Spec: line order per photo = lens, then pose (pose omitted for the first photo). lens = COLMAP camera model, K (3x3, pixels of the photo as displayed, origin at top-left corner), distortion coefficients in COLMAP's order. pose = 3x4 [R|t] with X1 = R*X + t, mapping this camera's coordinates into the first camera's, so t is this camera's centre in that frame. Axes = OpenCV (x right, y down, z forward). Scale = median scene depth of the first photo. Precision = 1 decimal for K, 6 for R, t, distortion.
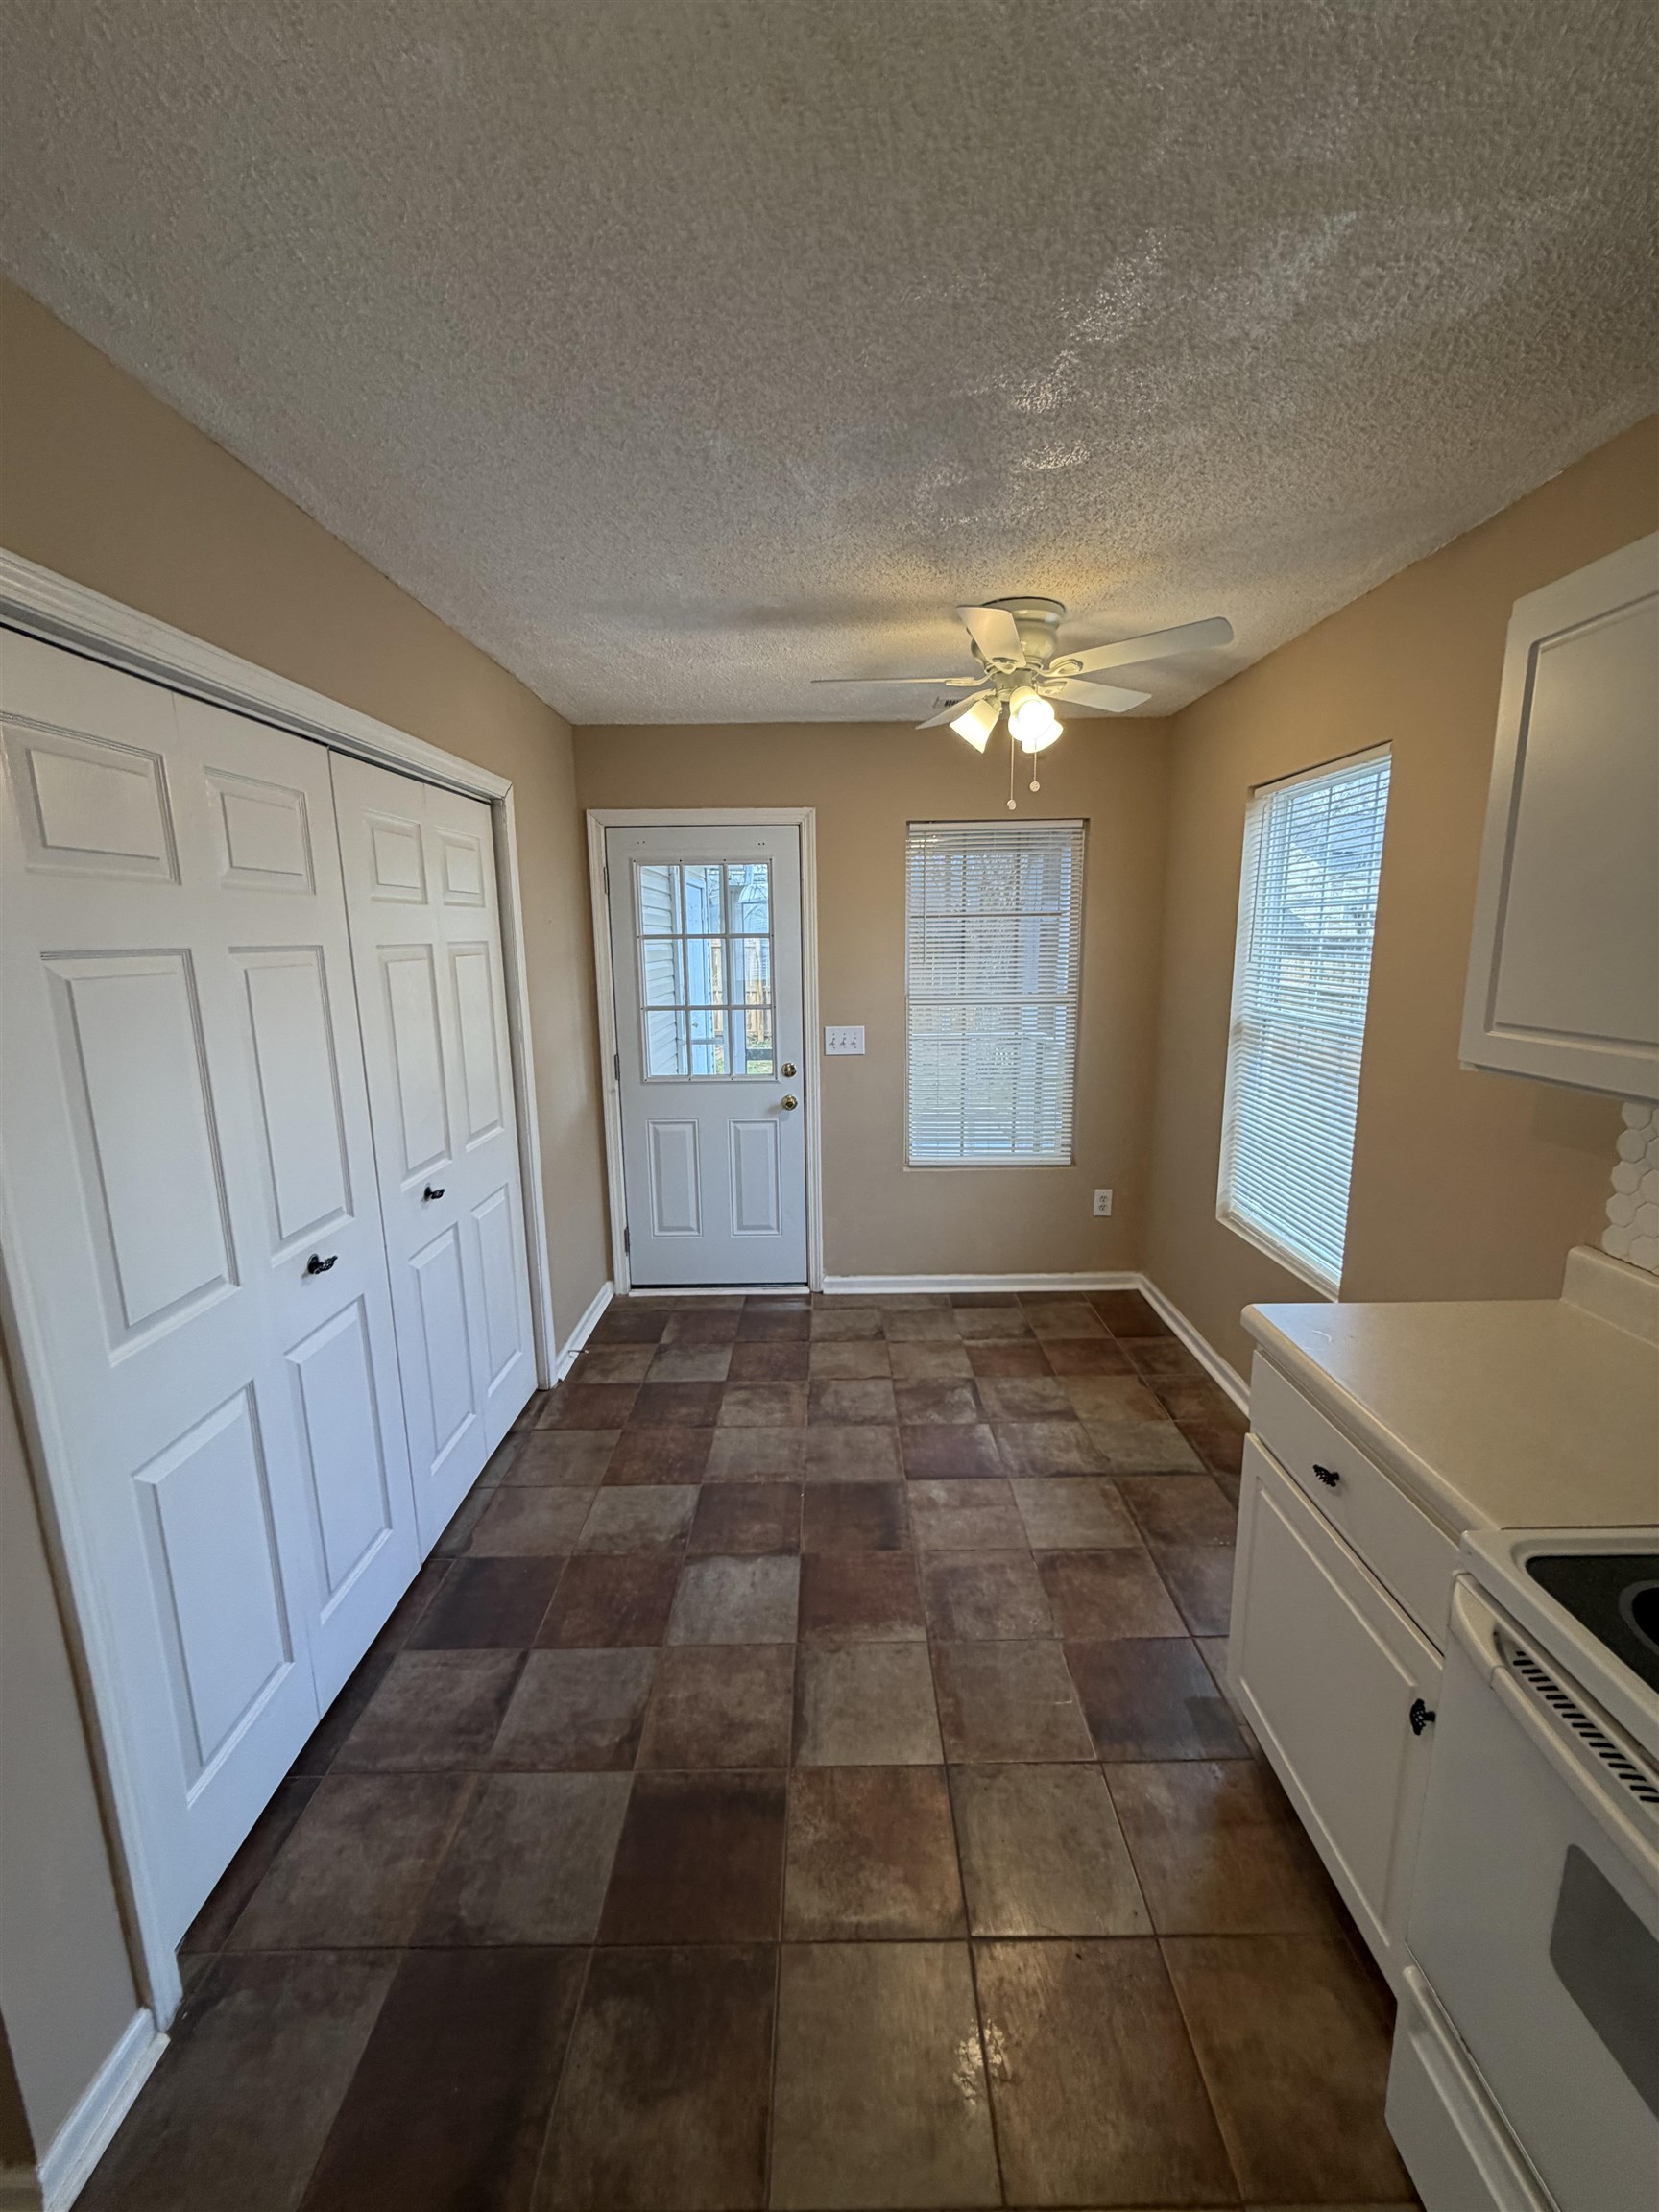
lens RADIAL K [[881.4, 0, 828.2], [0, 881.4, 1095.9], [0, 0, 1]] dist [0.000493, 0.000101]
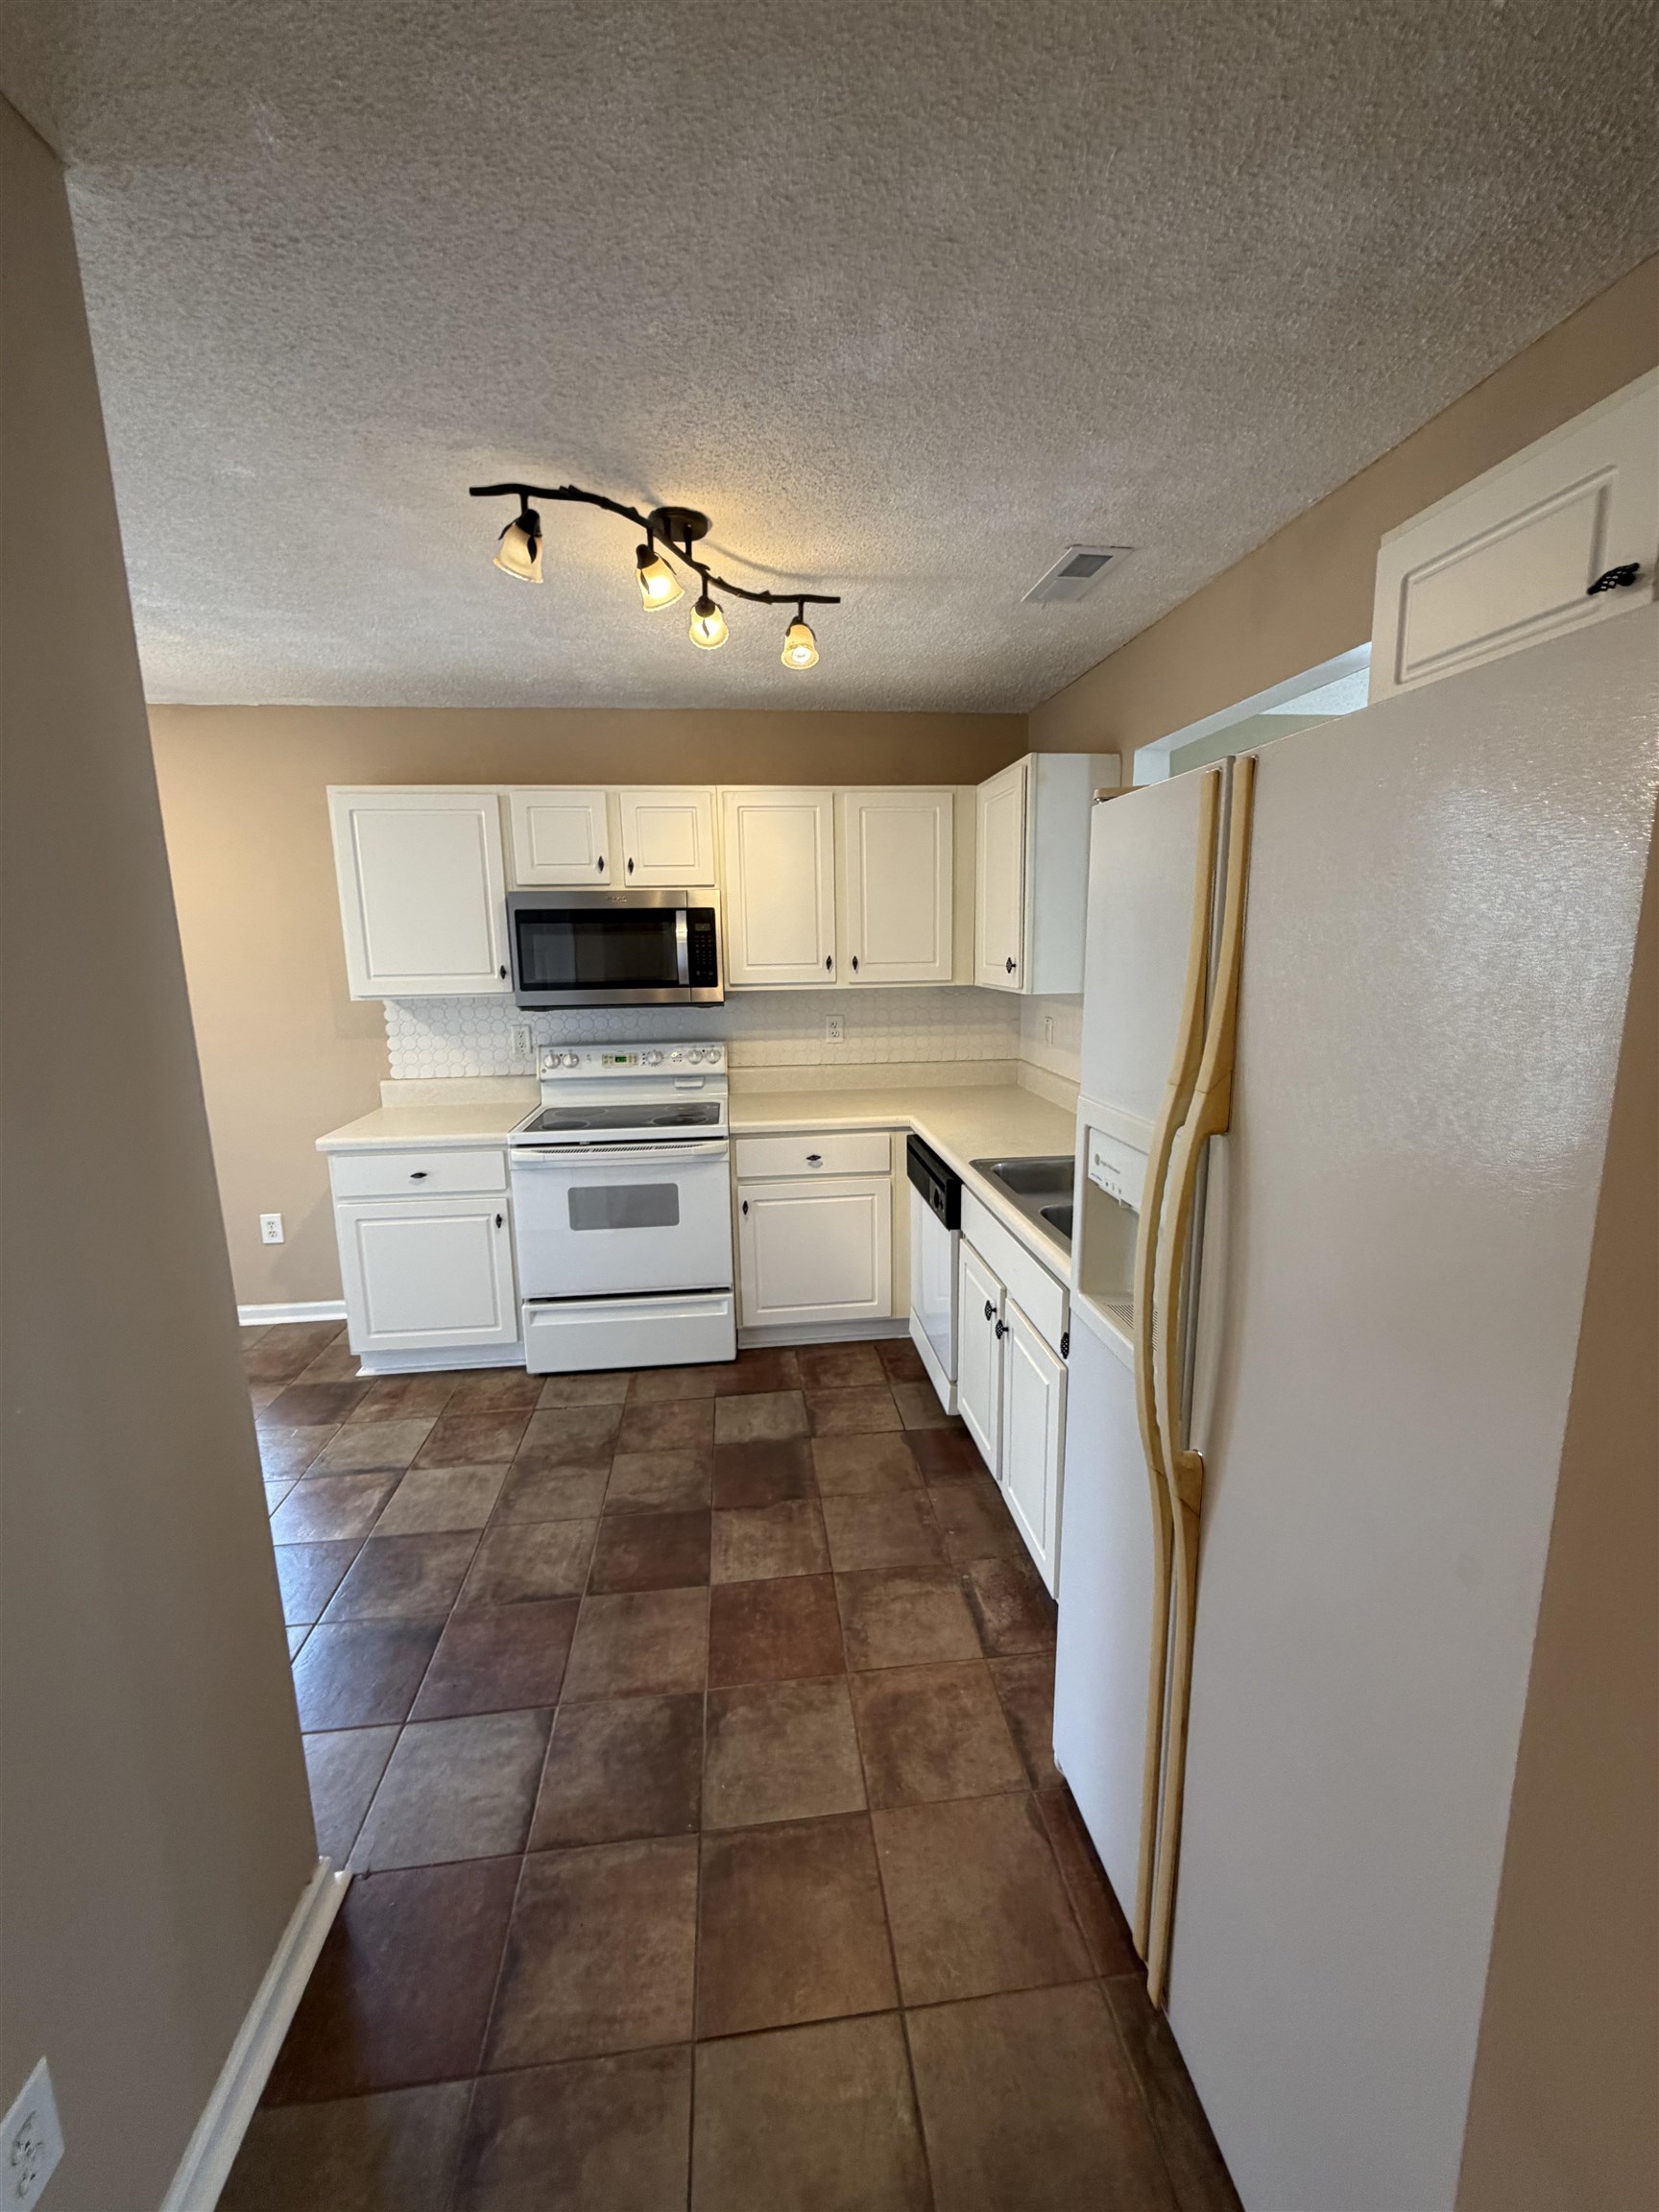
lens RADIAL K [[881.4, 0, 839.1], [0, 881.4, 1096.6], [0, 0, 1]] dist [0.000493, 0.000101]
pose [[-0.115562, -0.161587, 0.980069, -0.650045], [0.197606, 0.963218, 0.182109, 0.016144], [-0.973446, 0.214712, -0.079381, 0.037512]]
